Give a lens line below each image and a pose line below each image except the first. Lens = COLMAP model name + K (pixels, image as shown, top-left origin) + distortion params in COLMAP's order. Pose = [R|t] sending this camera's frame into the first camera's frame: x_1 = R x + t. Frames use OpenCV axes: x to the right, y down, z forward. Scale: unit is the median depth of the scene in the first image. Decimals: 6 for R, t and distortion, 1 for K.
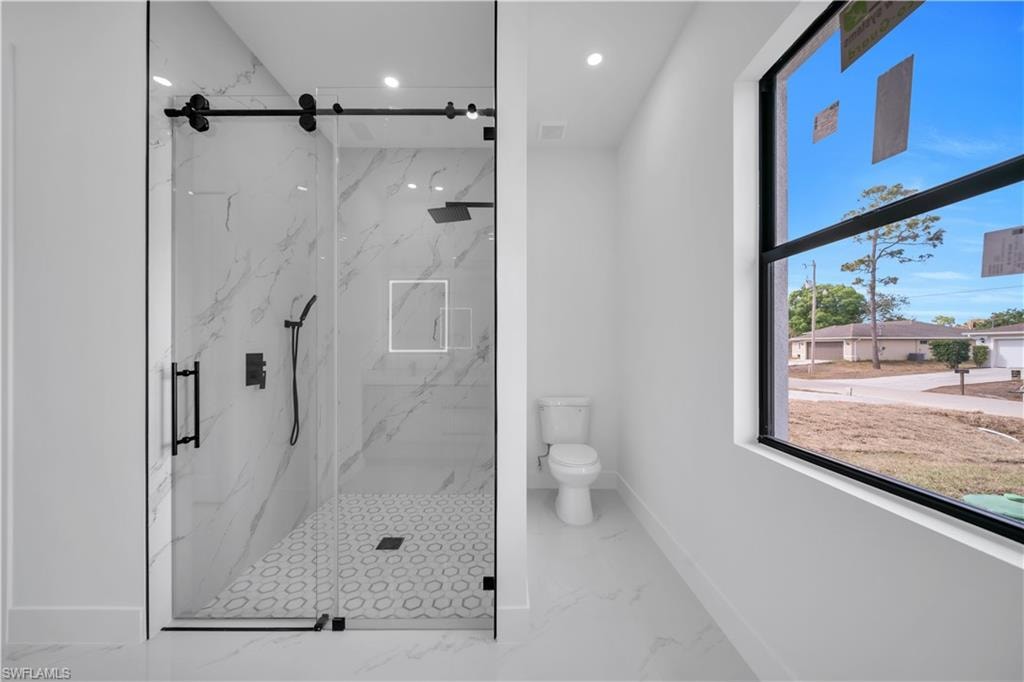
lens RADIAL K [[354.6, 0, 507.9], [0, 354.6, 341.9], [0, 0, 1]] dist [0.002735, -0.000673]
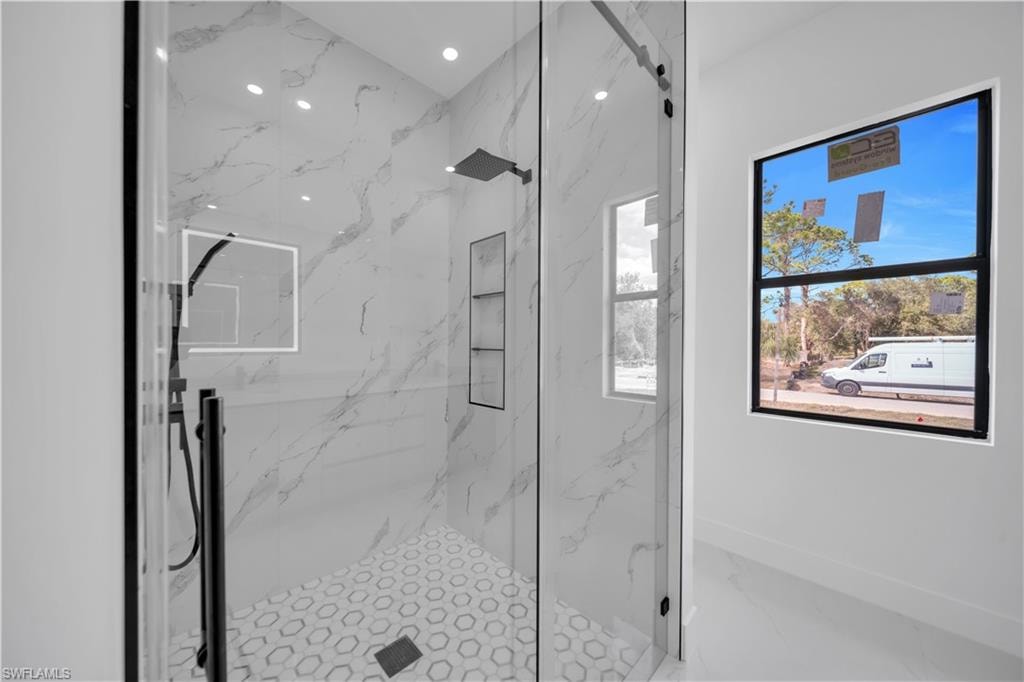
lens RADIAL K [[354.6, 0, 511.4], [0, 354.6, 339.9], [0, 0, 1]] dist [0.002735, -0.000673]
pose [[0.721380, 0.005085, 0.692521, -0.611492], [-0.009518, 0.999951, 0.002573, -0.003648], [-0.692474, -0.008448, 0.721393, 0.390106]]
